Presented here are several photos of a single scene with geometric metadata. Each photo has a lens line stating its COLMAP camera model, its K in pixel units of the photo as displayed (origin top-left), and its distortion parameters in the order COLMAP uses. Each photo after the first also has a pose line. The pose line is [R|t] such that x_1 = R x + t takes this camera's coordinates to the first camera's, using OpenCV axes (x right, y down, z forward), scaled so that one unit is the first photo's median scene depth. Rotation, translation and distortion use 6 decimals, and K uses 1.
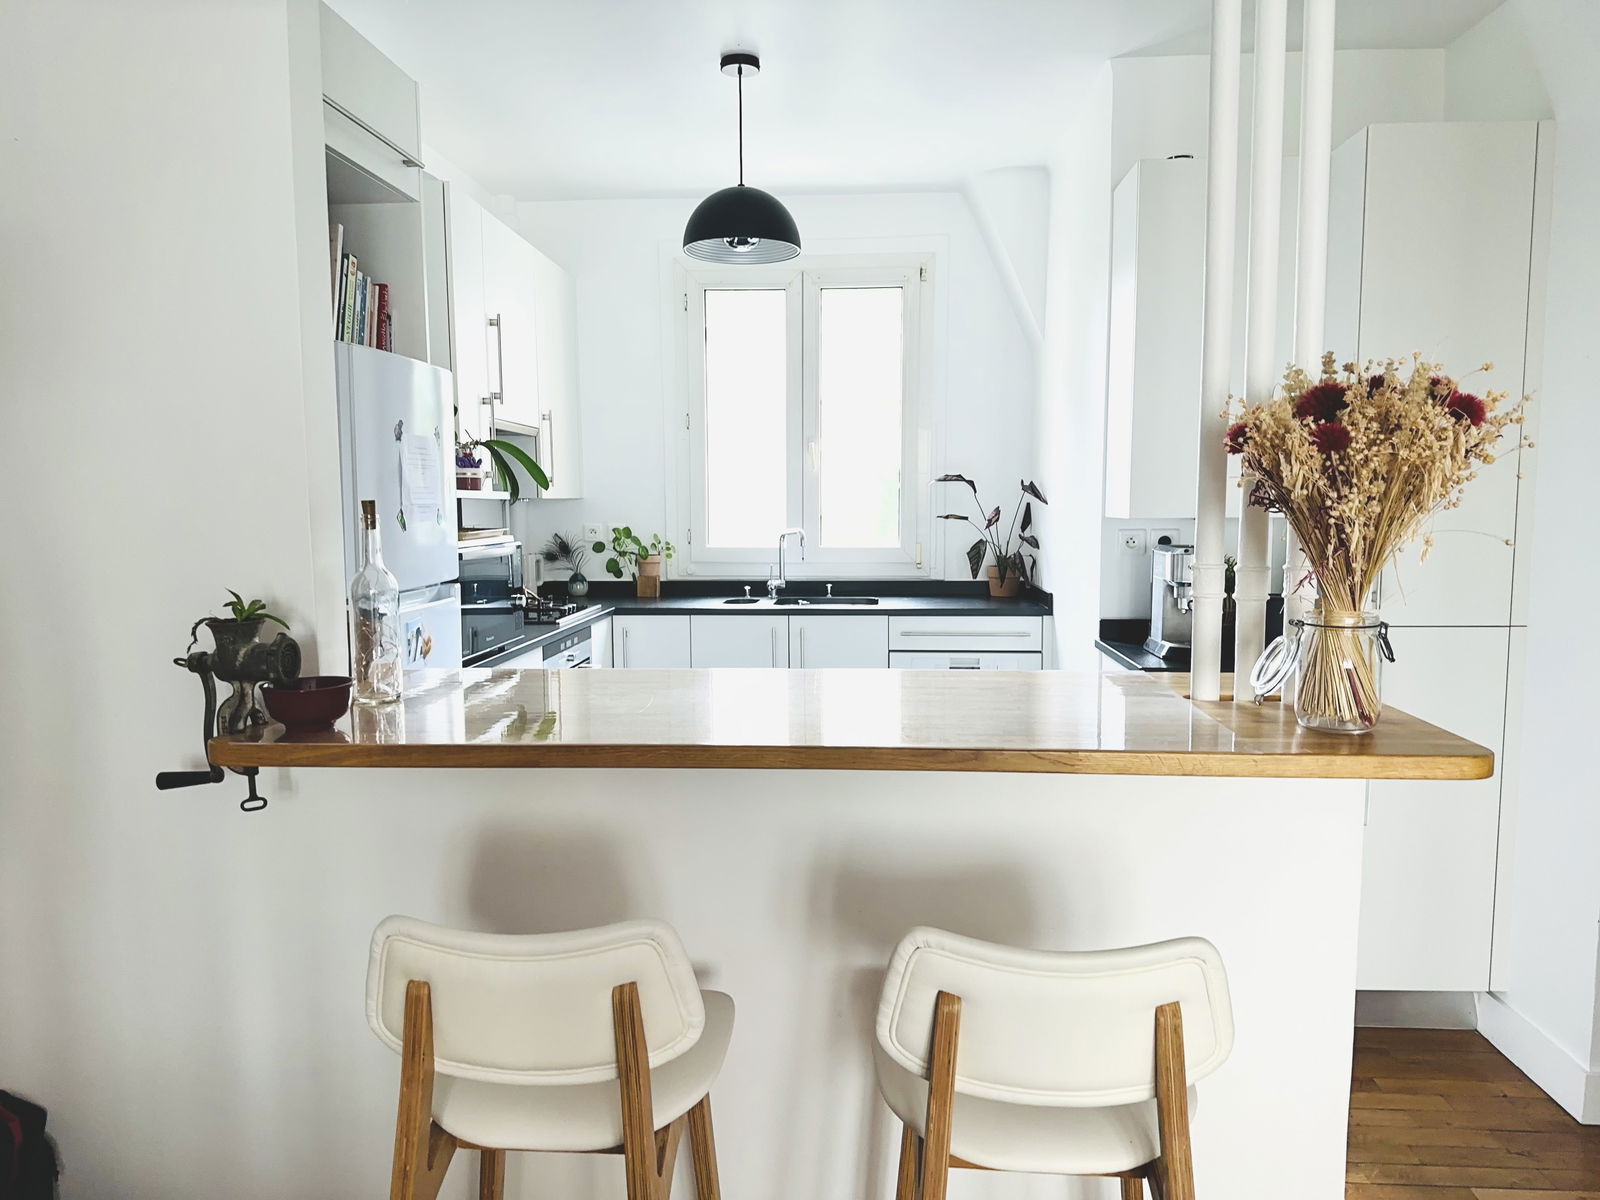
lens RADIAL K [[1126.6, 0, 805.5], [0, 1126.6, 594.4], [0, 0, 1]] dist [0.127828, -0.231468]
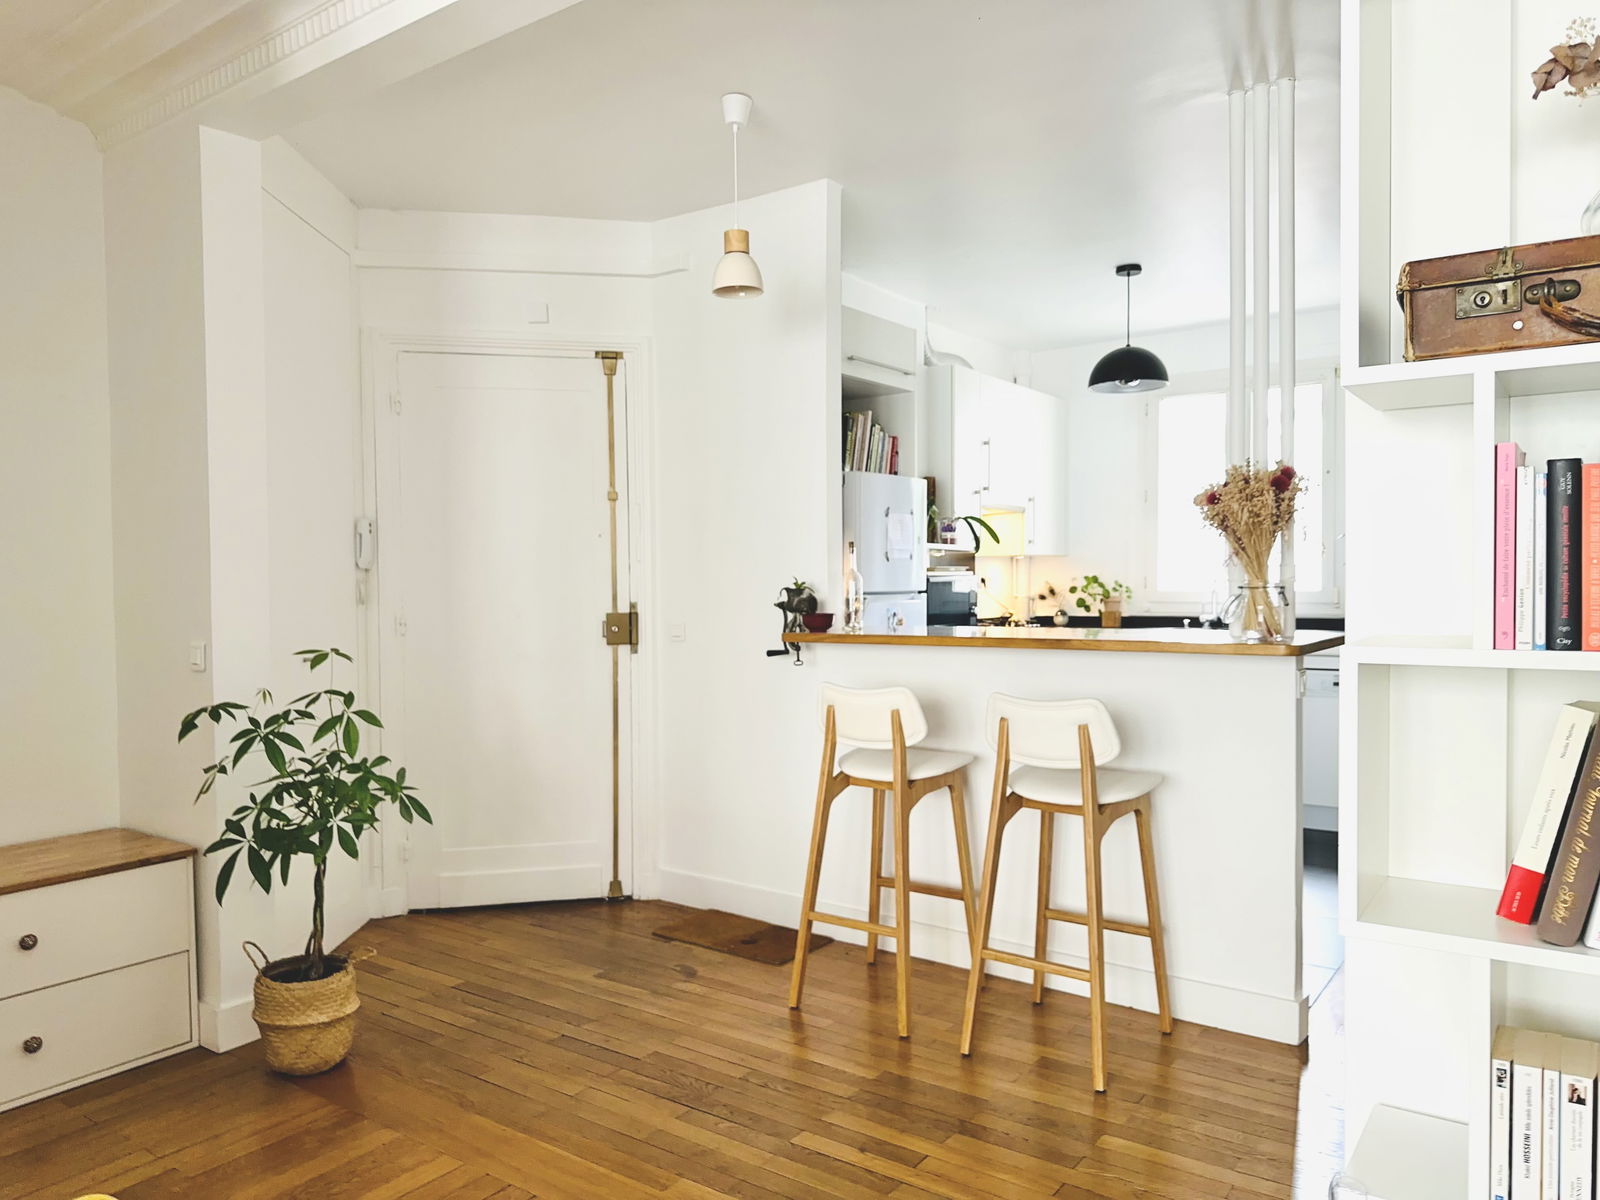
lens RADIAL K [[1110.7, 0, 790.9], [0, 1110.7, 601.6], [0, 0, 1]] dist [0.142436, -0.222475]
pose [[0.842857, 0.009684, -0.538050, 0.337391], [-0.043626, 0.997777, -0.050382, 0.072713], [0.536366, 0.065938, 0.841406, -0.441152]]
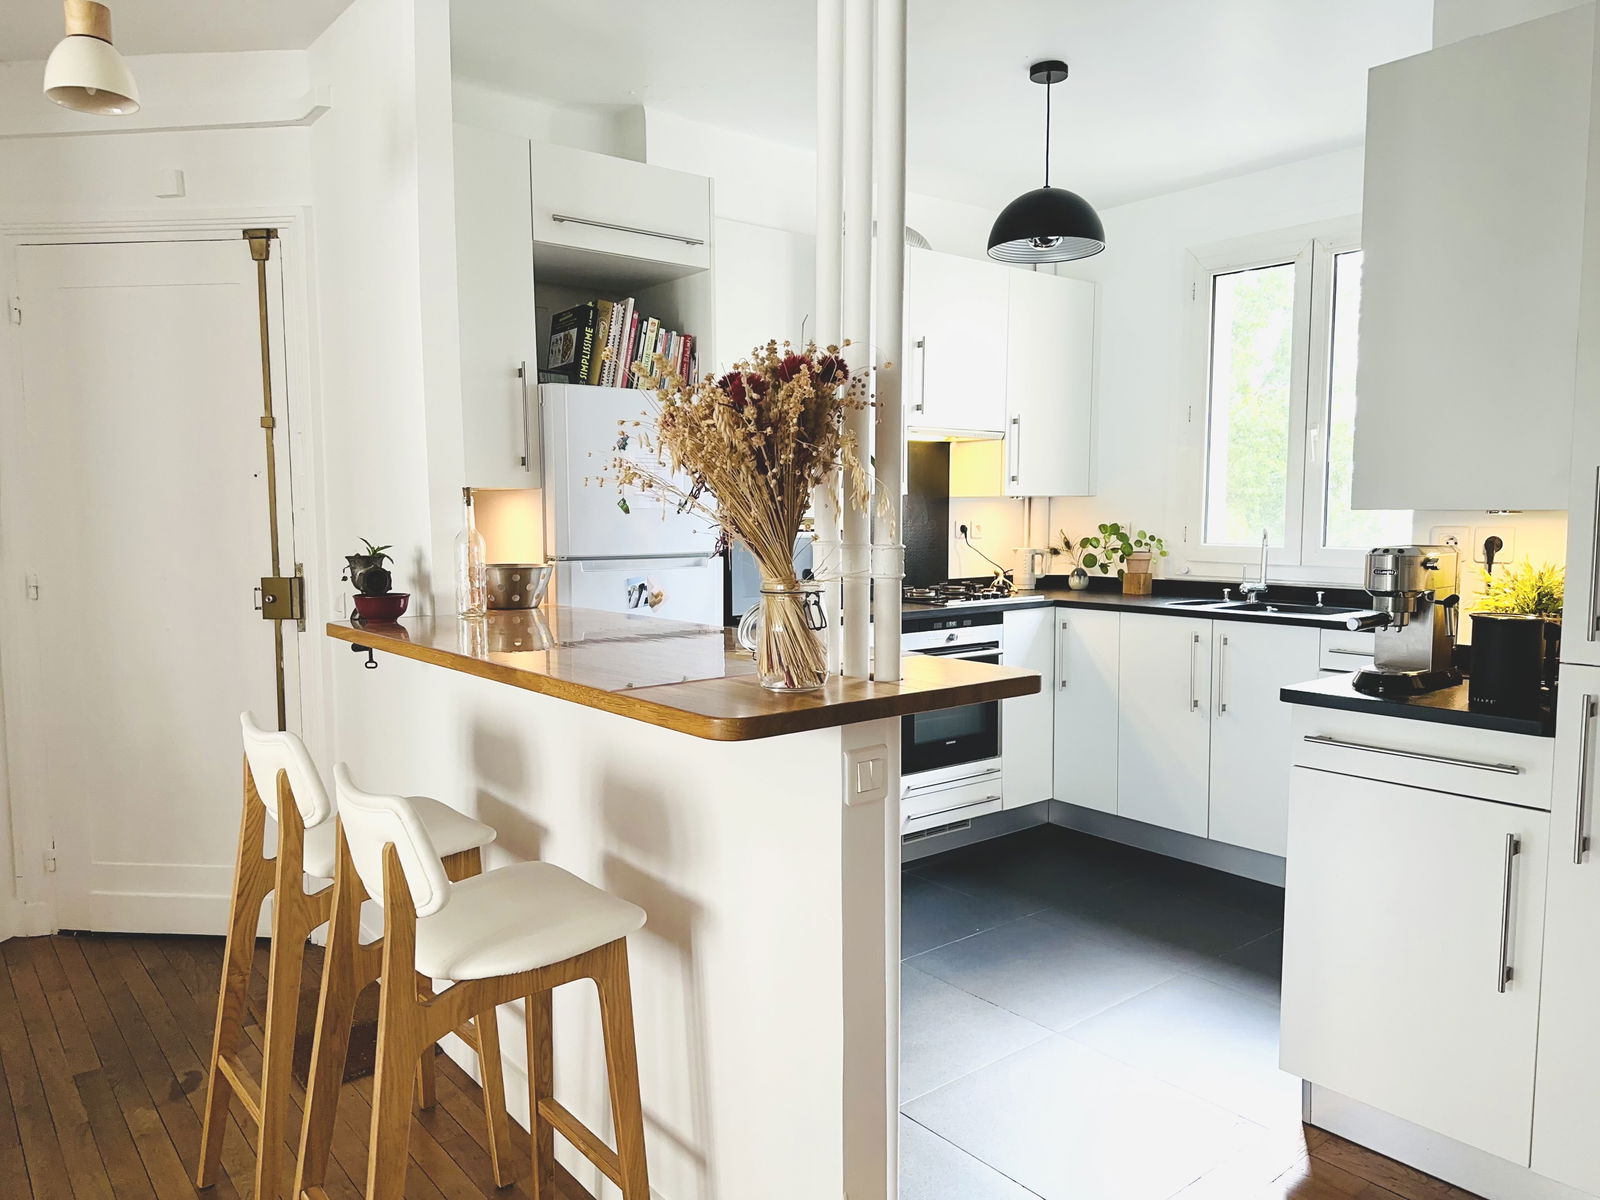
lens RADIAL K [[1110.7, 0, 790.9], [0, 1110.7, 601.6], [0, 0, 1]] dist [0.142436, -0.222475]
pose [[0.675741, 0.064826, -0.734283, 0.495462], [-0.064802, 0.997493, 0.028428, 0.000322], [0.734286, 0.028373, 0.678248, 0.133841]]
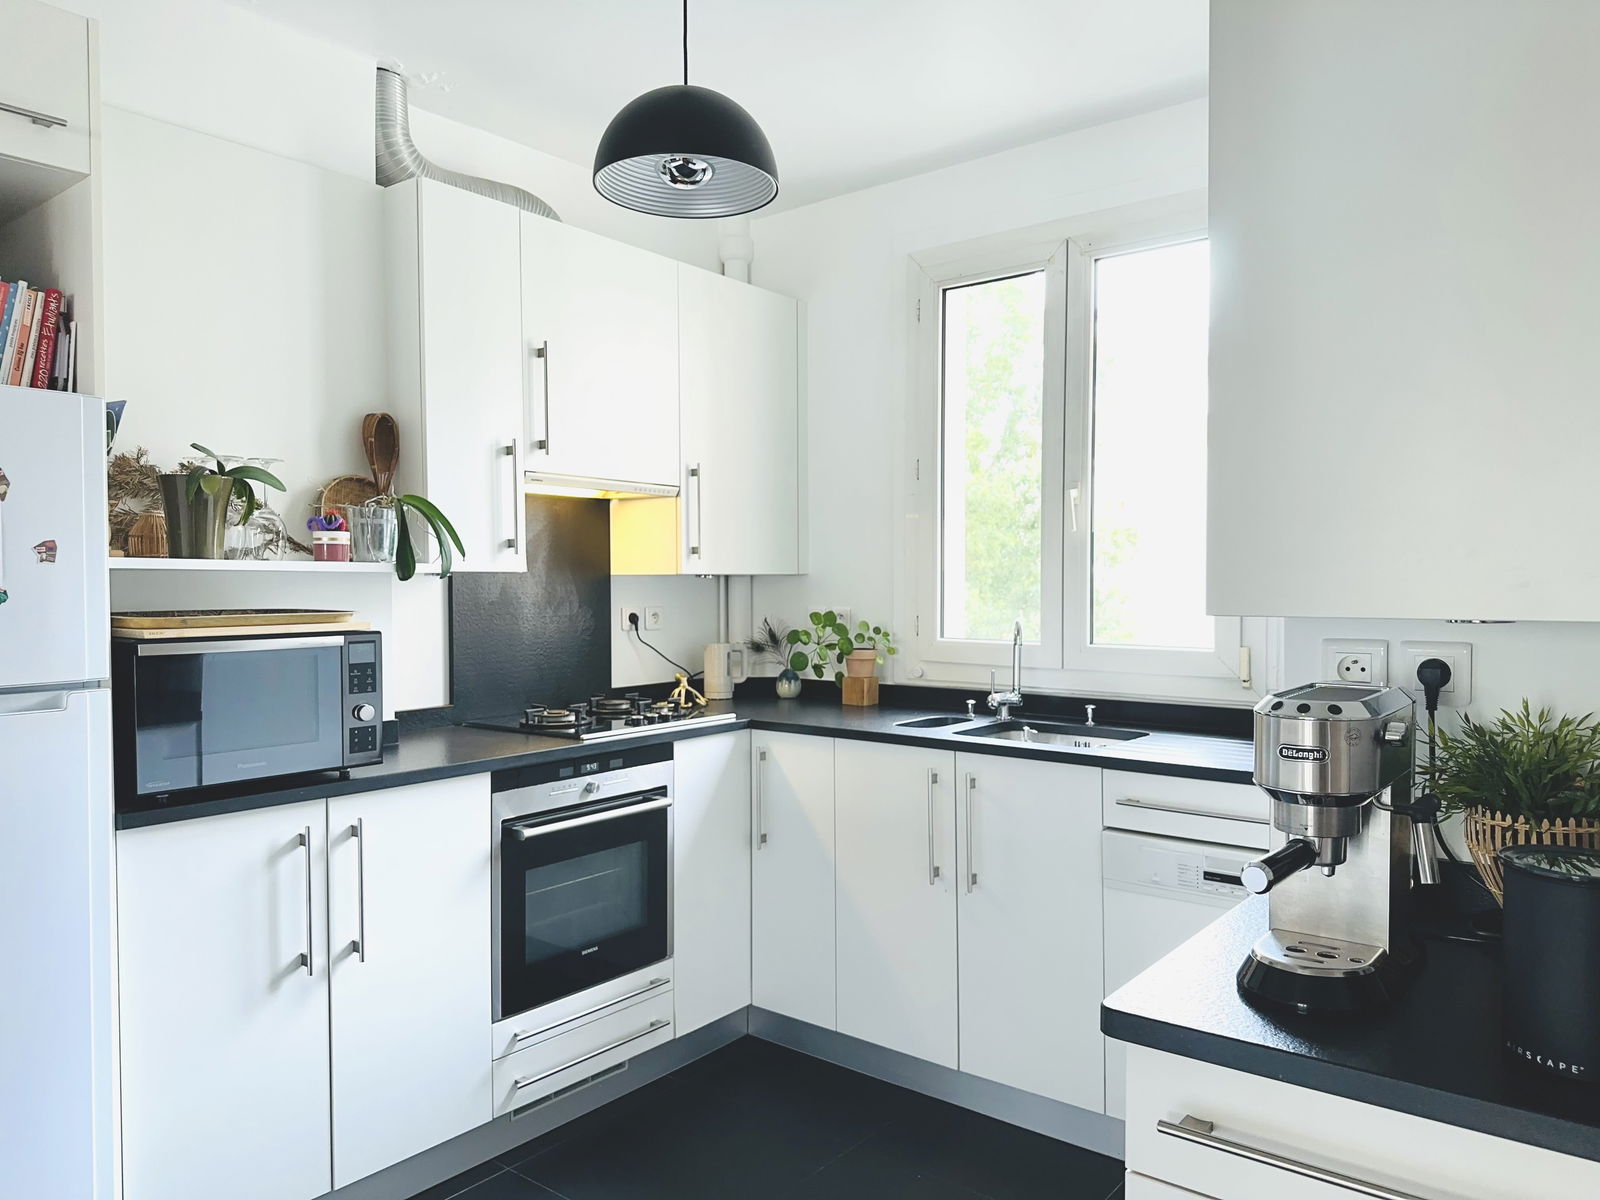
lens RADIAL K [[1110.7, 0, 790.9], [0, 1110.7, 601.6], [0, 0, 1]] dist [0.142436, -0.222475]
pose [[0.817000, 0.013236, -0.576485, 0.321509], [-0.050268, 0.997565, -0.048336, -0.036553], [0.574442, 0.068470, 0.815677, 0.472948]]
